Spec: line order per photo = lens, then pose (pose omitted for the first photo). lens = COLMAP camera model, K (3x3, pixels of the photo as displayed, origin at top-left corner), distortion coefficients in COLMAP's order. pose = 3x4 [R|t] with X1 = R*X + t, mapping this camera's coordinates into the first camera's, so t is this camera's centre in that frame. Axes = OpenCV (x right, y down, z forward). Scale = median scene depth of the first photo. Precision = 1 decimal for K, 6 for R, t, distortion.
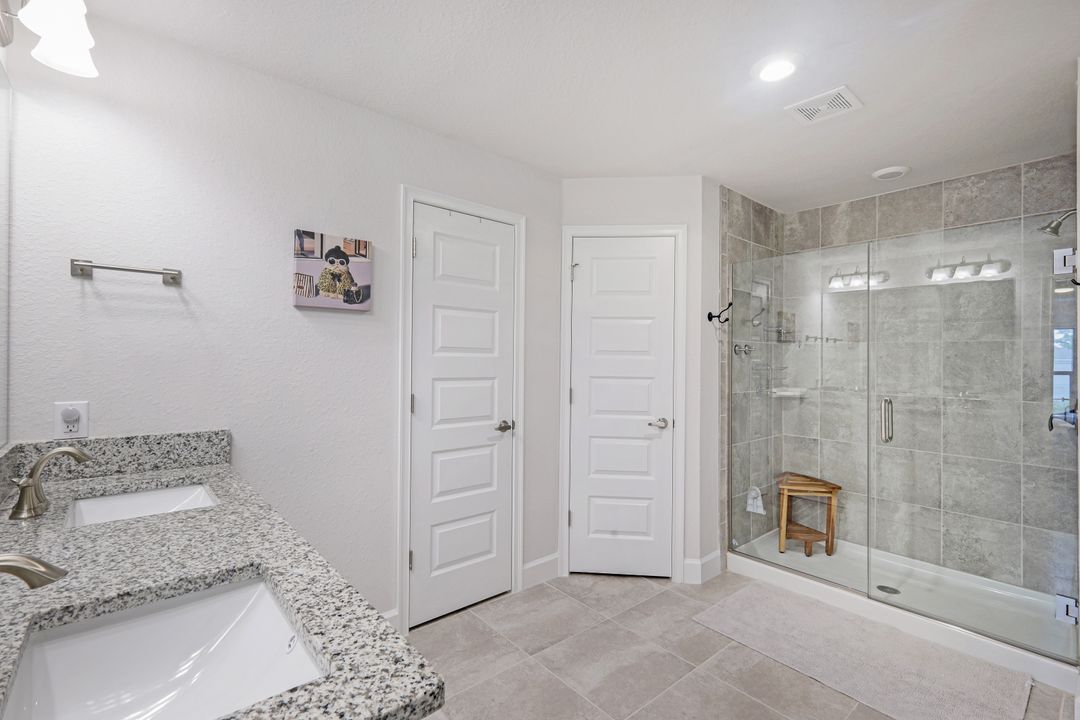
lens RADIAL K [[488.8, 0, 540.0], [0, 488.8, 360.0], [0, 0, 1]] dist [-0.001040, -0.000218]
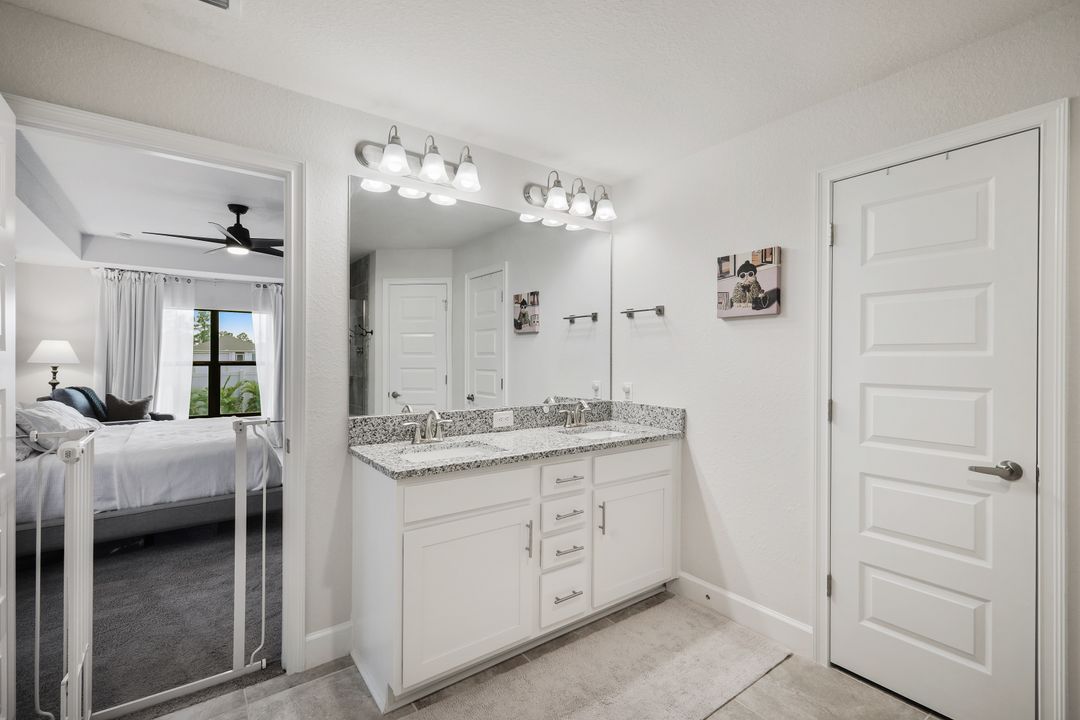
lens RADIAL K [[478.5, 0, 541.5], [0, 478.5, 358.6], [0, 0, 1]] dist [0.004185, 0.000251]
pose [[-0.071087, -0.008053, -0.997438, 0.730224], [-0.003209, 0.999964, -0.007845, 0.004662], [0.997465, 0.002643, -0.071110, 0.602303]]
